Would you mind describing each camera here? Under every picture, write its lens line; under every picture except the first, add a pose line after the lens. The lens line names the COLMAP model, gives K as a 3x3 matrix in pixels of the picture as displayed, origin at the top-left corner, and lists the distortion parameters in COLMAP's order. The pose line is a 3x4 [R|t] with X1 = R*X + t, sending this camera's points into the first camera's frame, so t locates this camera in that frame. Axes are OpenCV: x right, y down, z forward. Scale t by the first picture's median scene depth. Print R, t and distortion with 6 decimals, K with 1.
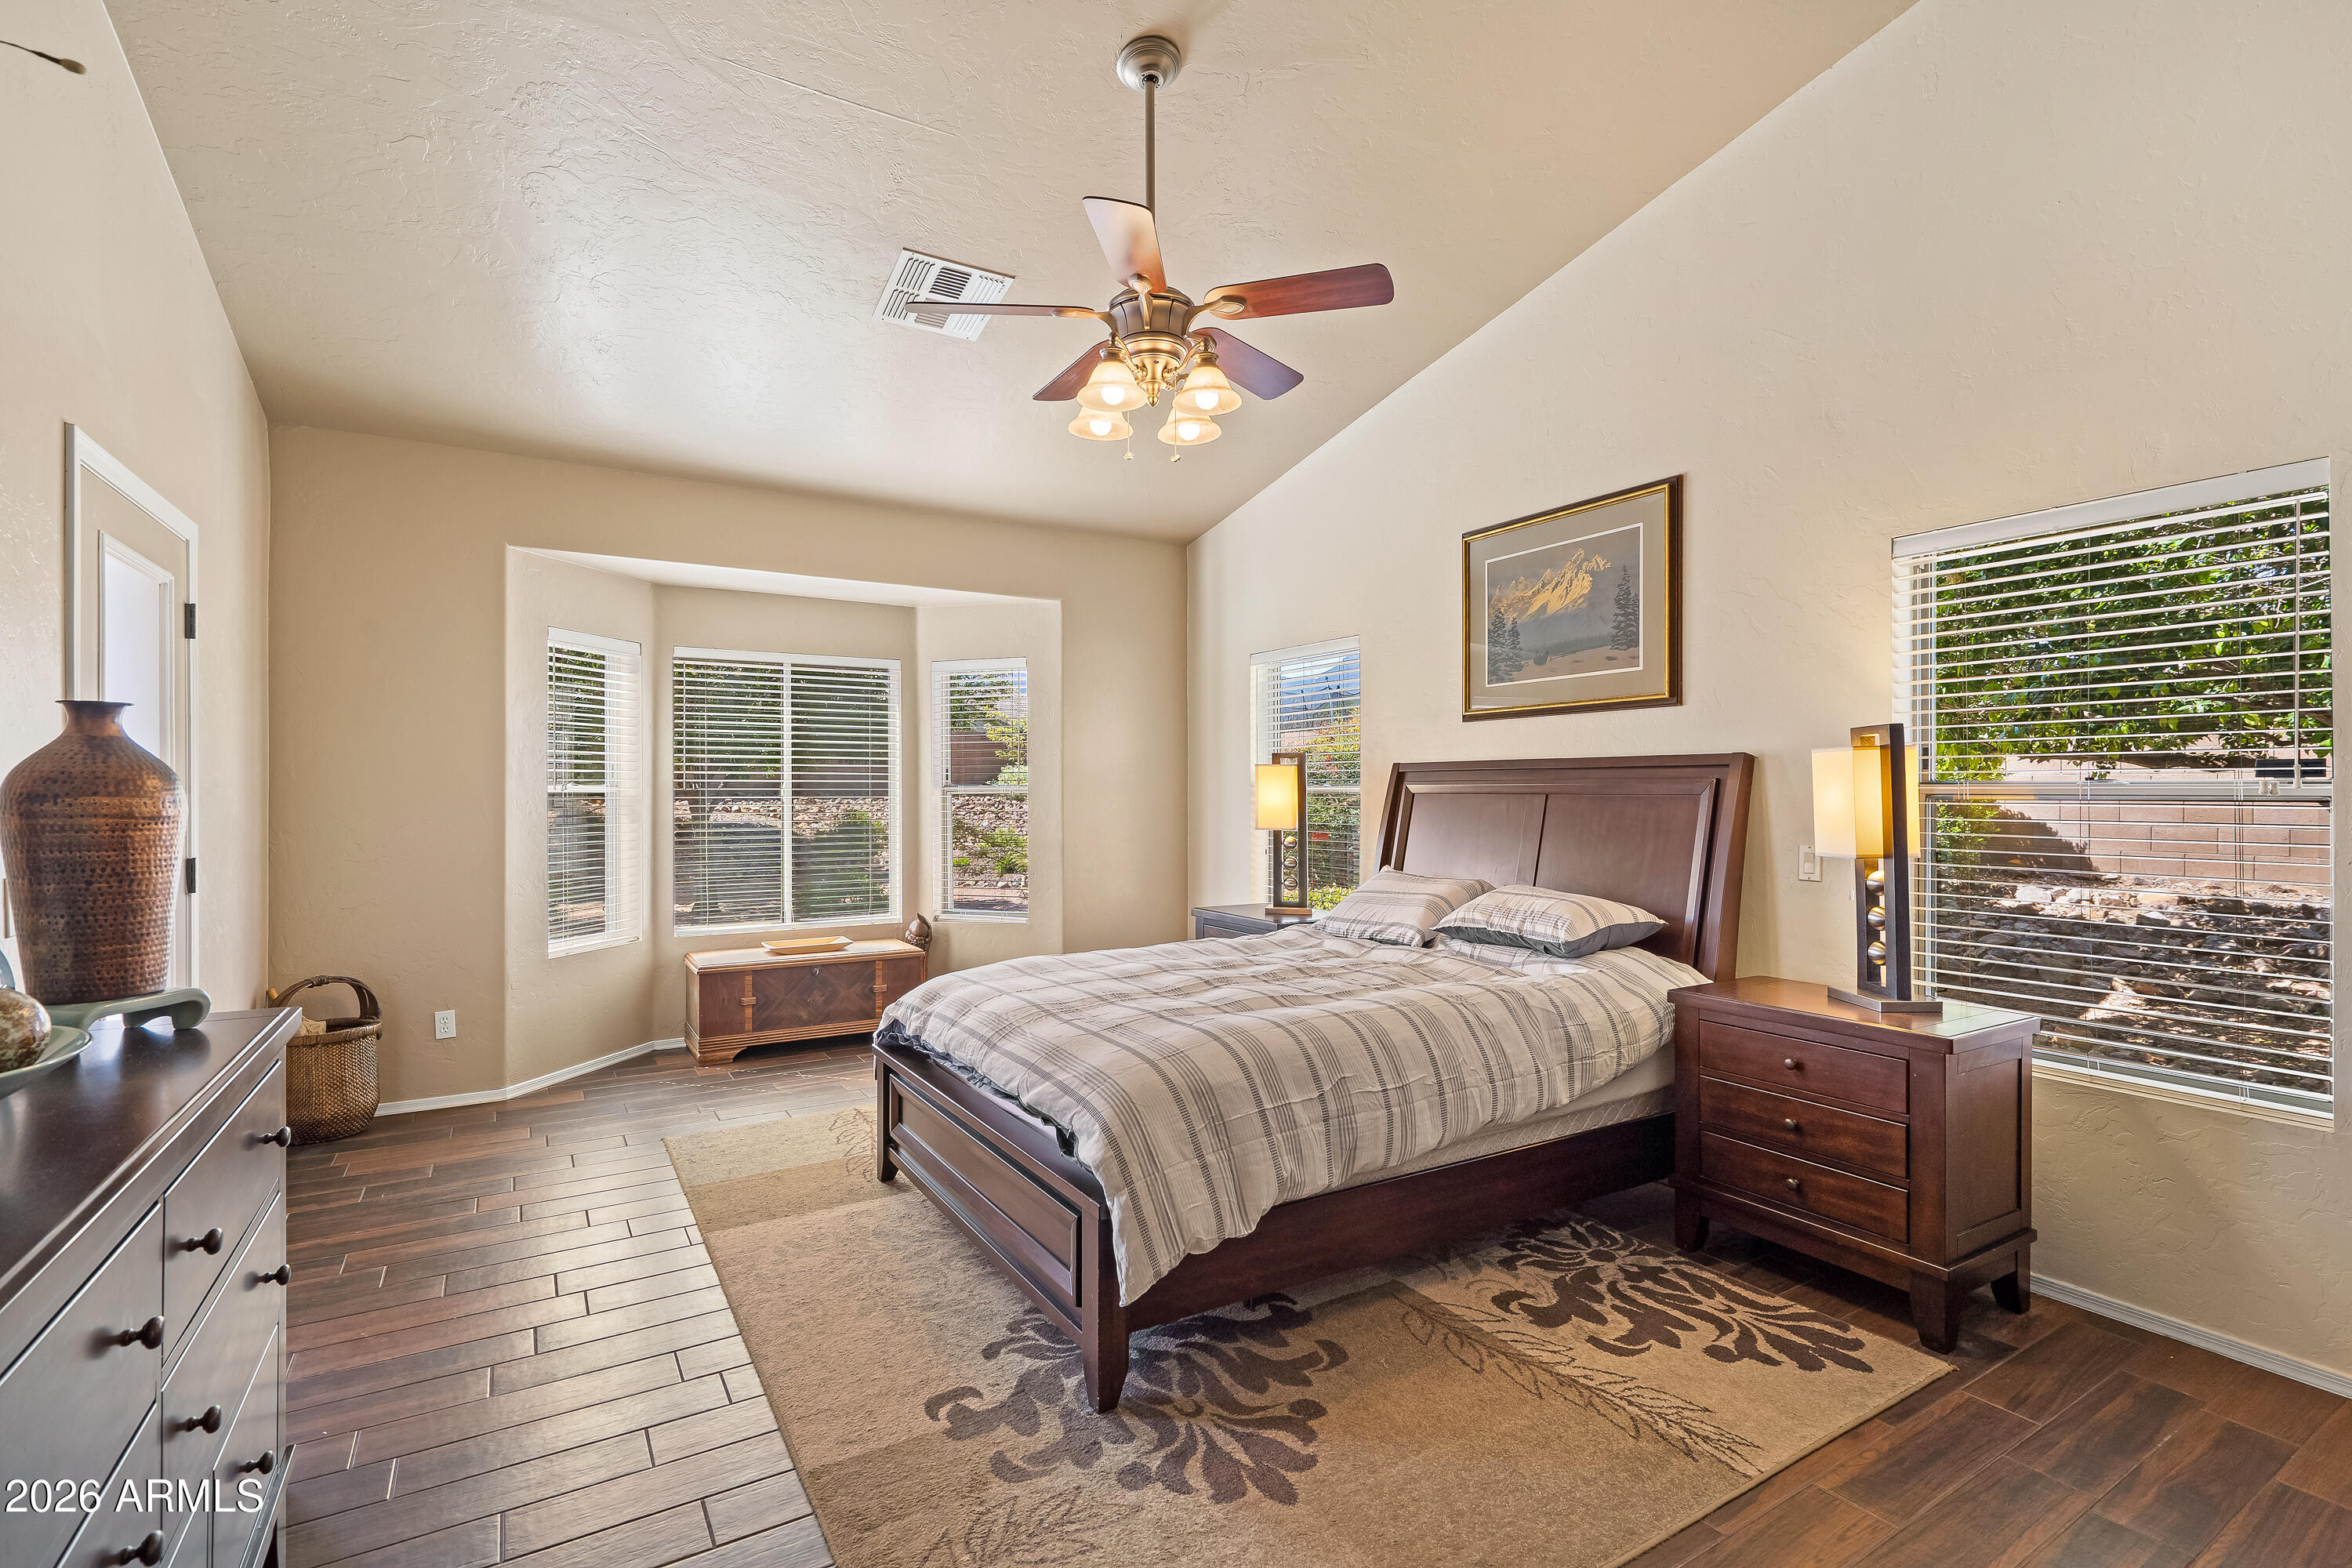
lens RADIAL K [[1068.2, 0, 1179.5], [0, 1068.2, 801.9], [0, 0, 1]] dist [-0.001462, 0.000148]
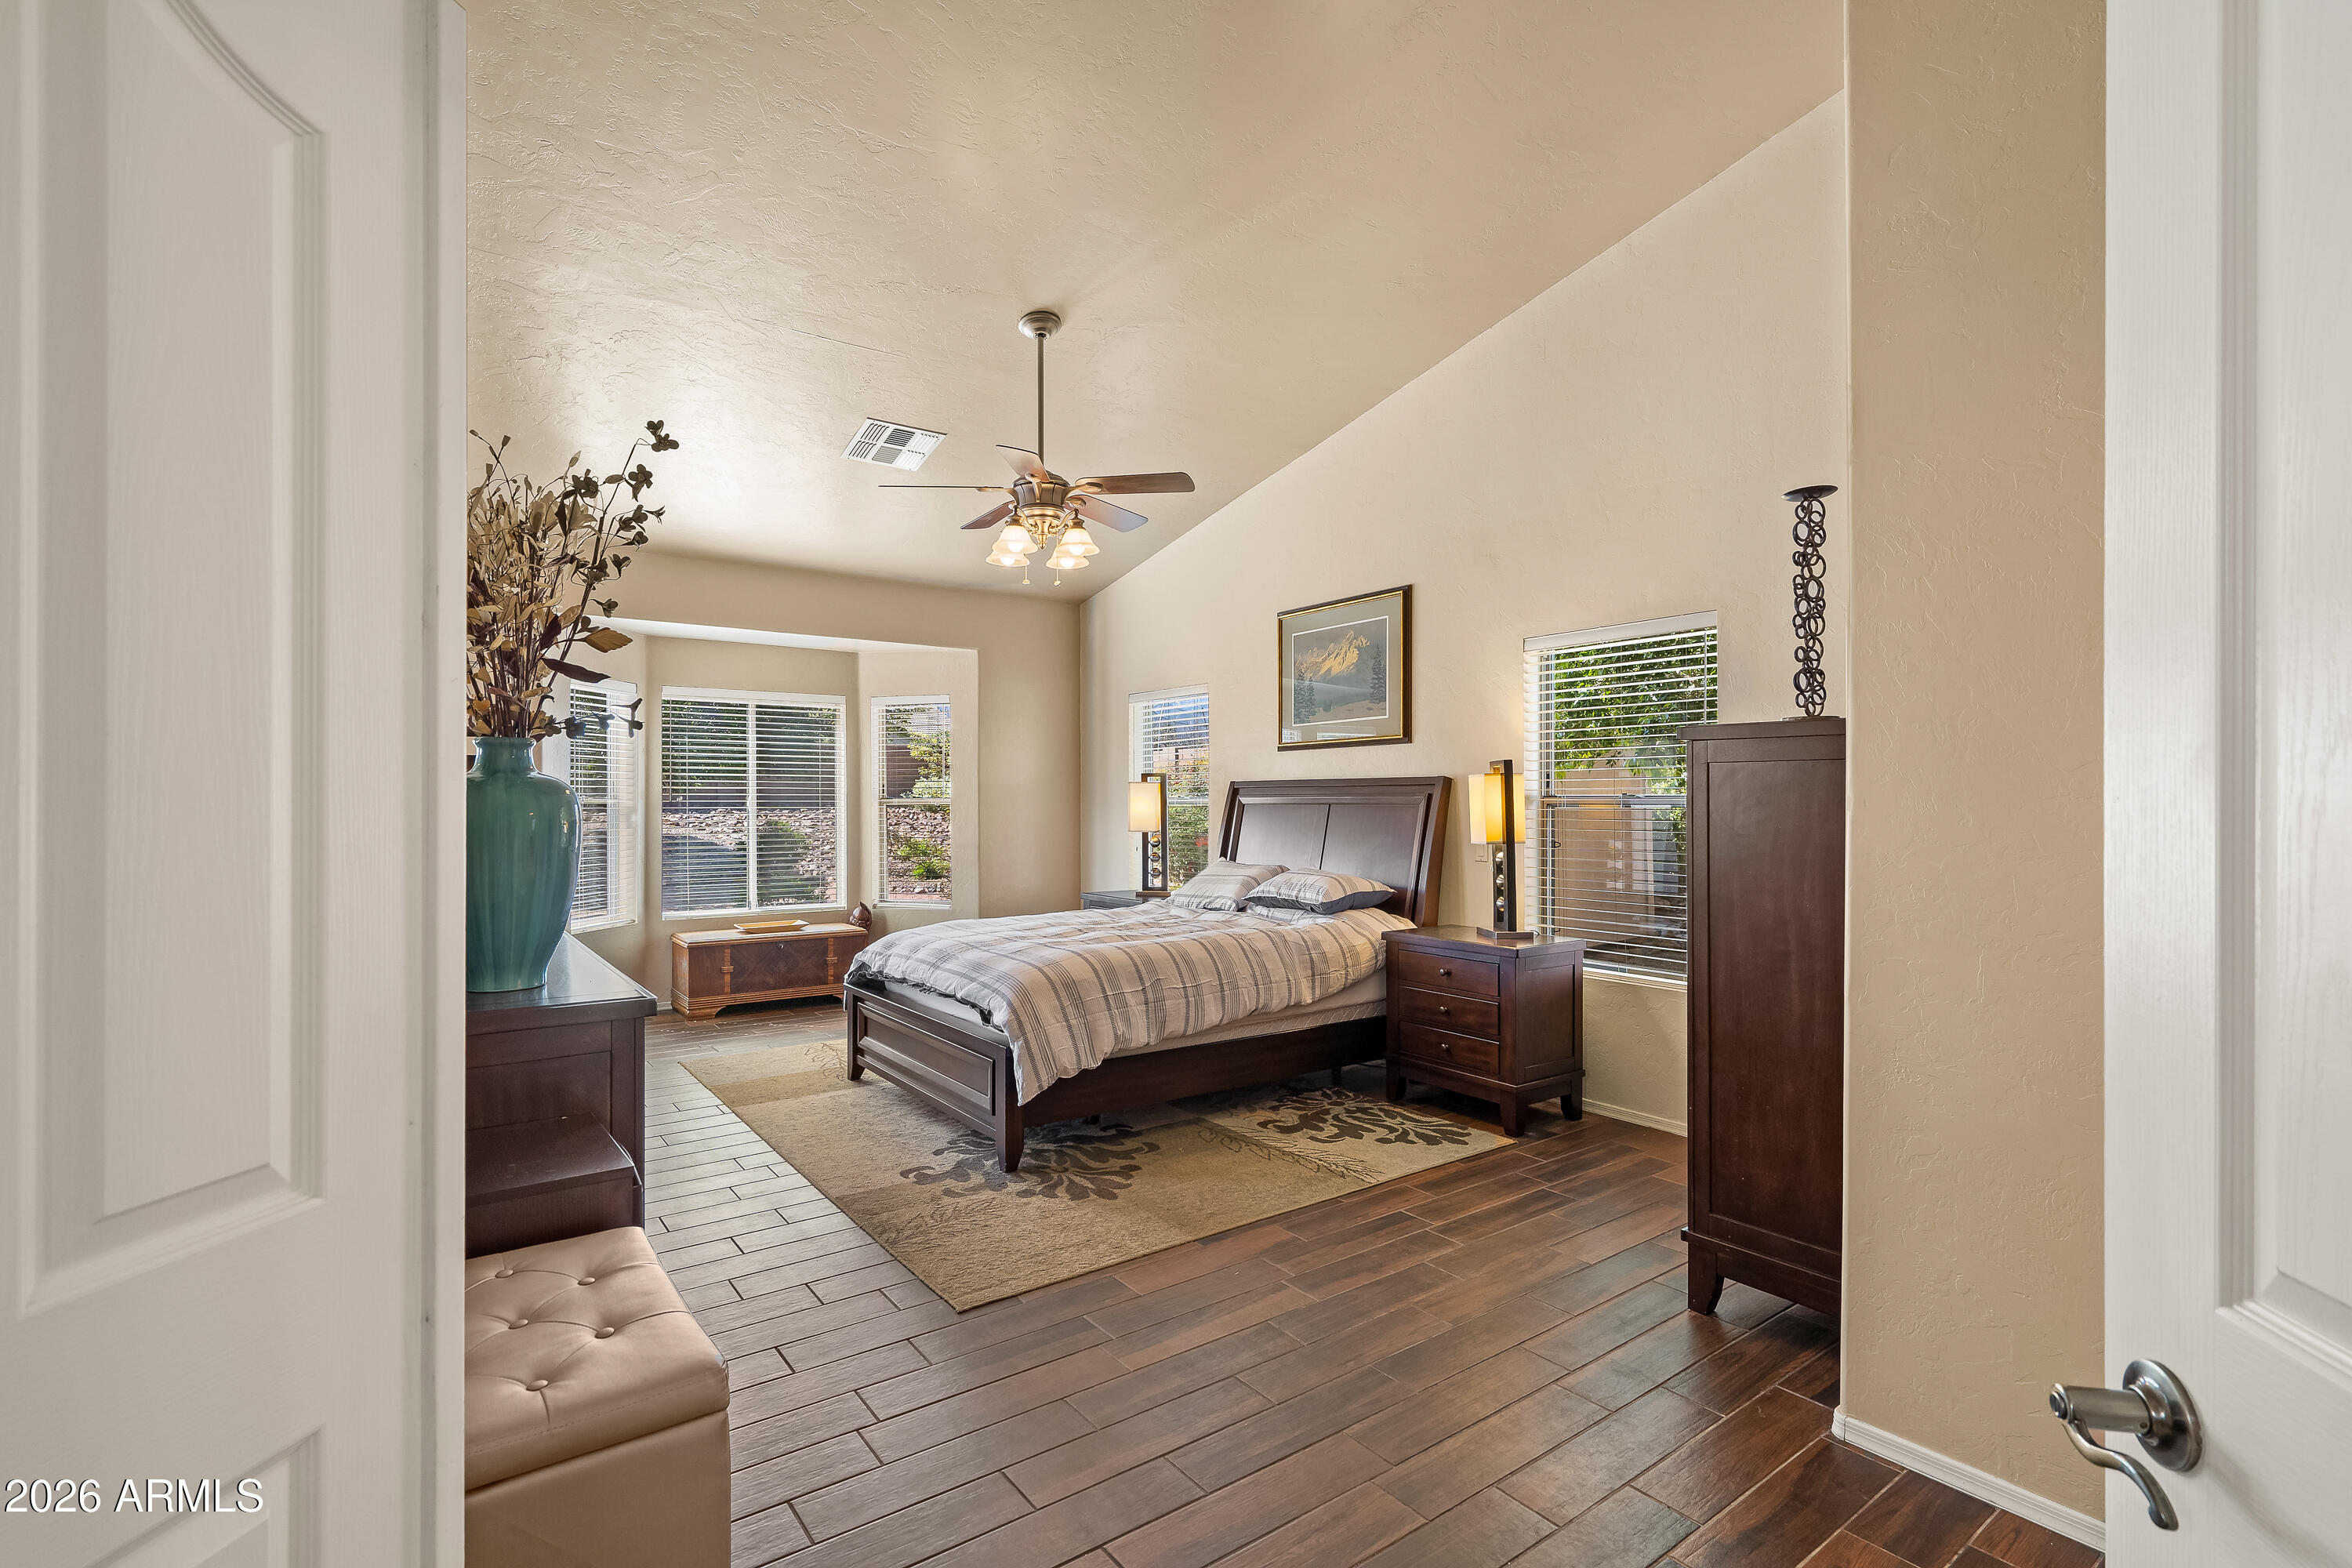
lens RADIAL K [[1068.2, 0, 1179.5], [0, 1068.2, 801.9], [0, 0, 1]] dist [-0.001462, 0.000148]
pose [[0.996689, -0.001090, 0.081296, 0.045069], [0.001958, 0.999942, -0.010602, 0.005811], [-0.081280, 0.010726, 0.996634, -0.520665]]
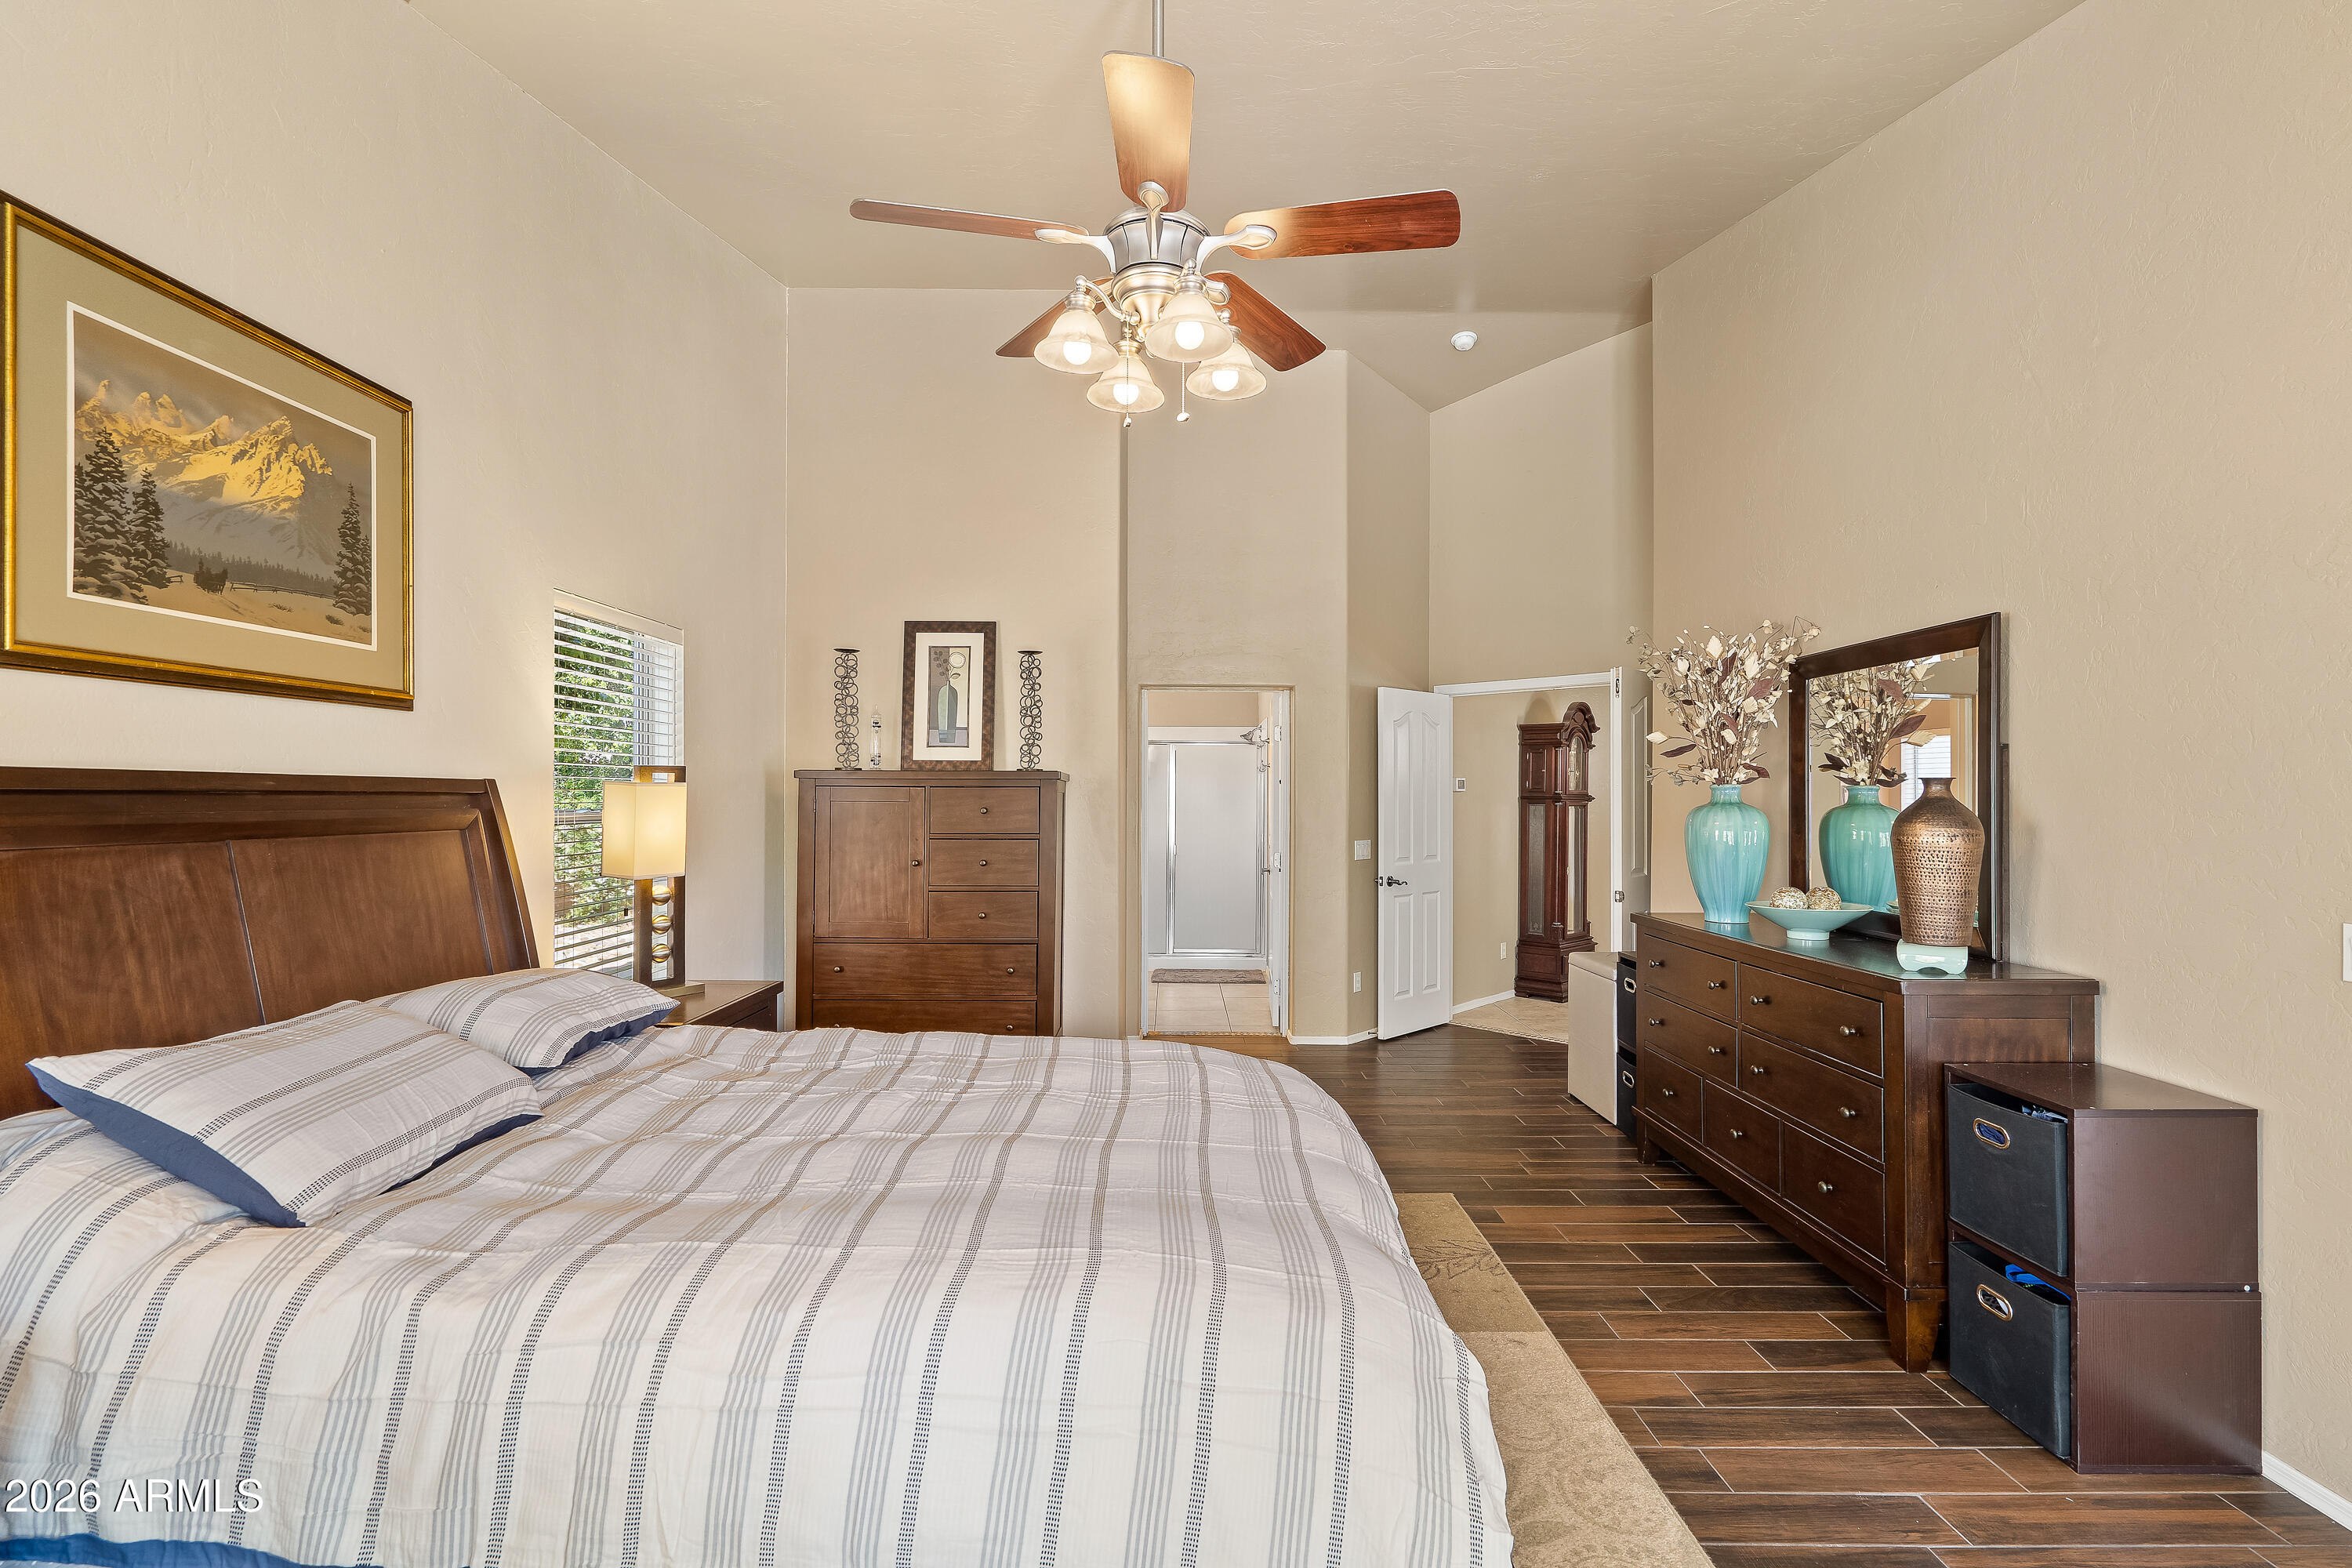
lens RADIAL K [[1110.4, 0, 1180.9], [0, 1110.4, 778.6], [0, 0, 1]] dist [-0.003806, 0.000404]
pose [[-0.855793, 0.003559, 0.517306, -0.475368], [0.001297, 0.999988, -0.004734, -0.047887], [-0.517316, -0.003380, -0.855788, 1.693017]]
